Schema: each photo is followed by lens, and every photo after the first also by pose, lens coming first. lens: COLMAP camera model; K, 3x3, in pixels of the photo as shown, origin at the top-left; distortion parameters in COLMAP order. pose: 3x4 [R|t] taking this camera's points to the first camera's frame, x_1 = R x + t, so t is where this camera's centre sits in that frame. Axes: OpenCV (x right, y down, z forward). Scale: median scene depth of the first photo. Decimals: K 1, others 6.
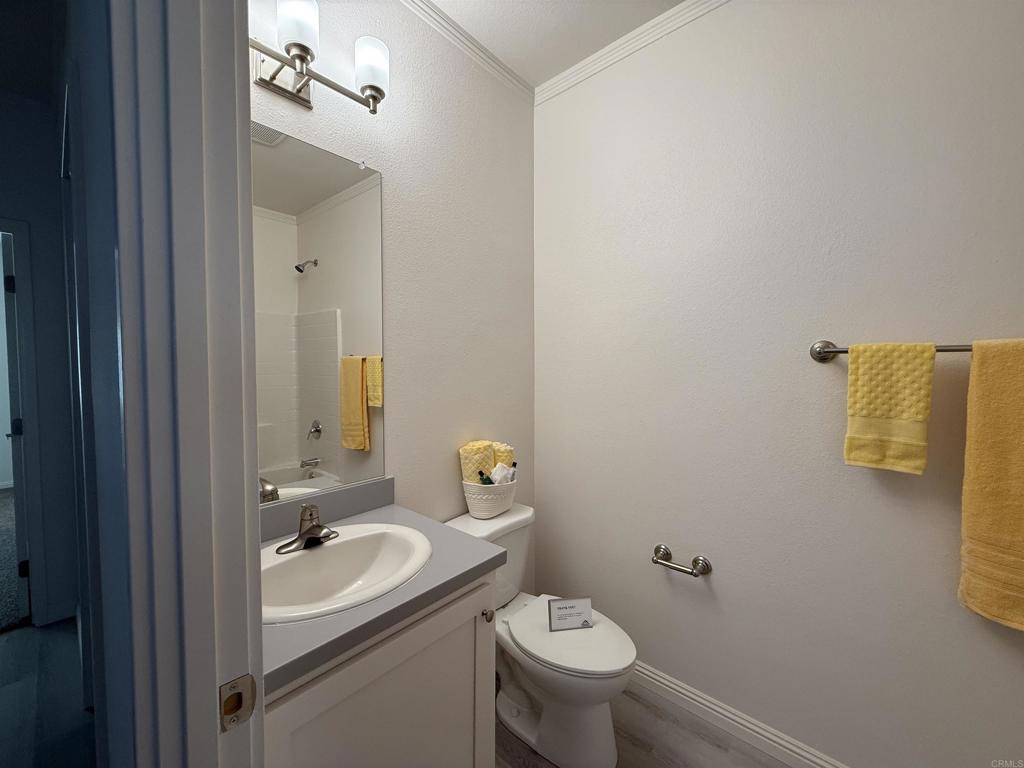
lens RADIAL K [[409.0, 0, 512.0], [0, 409.0, 384.0], [0, 0, 1]] dist [0.000692, 0.000020]
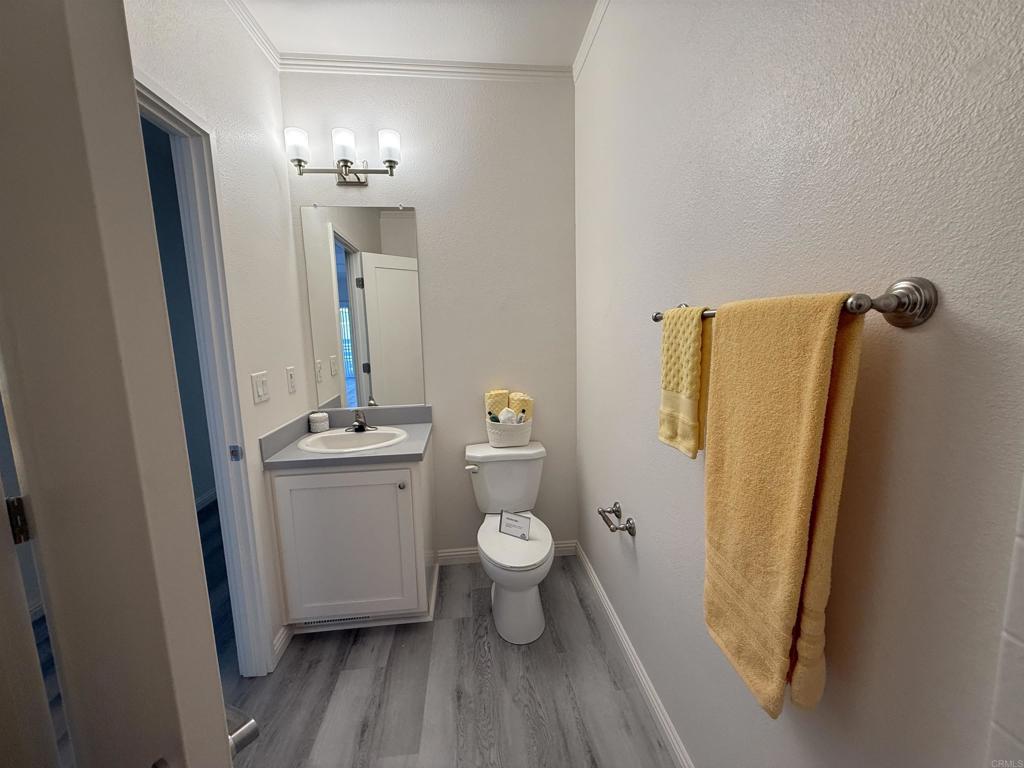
lens RADIAL K [[409.0, 0, 512.0], [0, 409.0, 384.0], [0, 0, 1]] dist [0.000692, 0.000020]
pose [[0.734701, 0.075035, -0.674229, 0.870484], [-0.004926, 0.994428, 0.105302, -0.018991], [0.678373, -0.074044, 0.730977, 0.068293]]
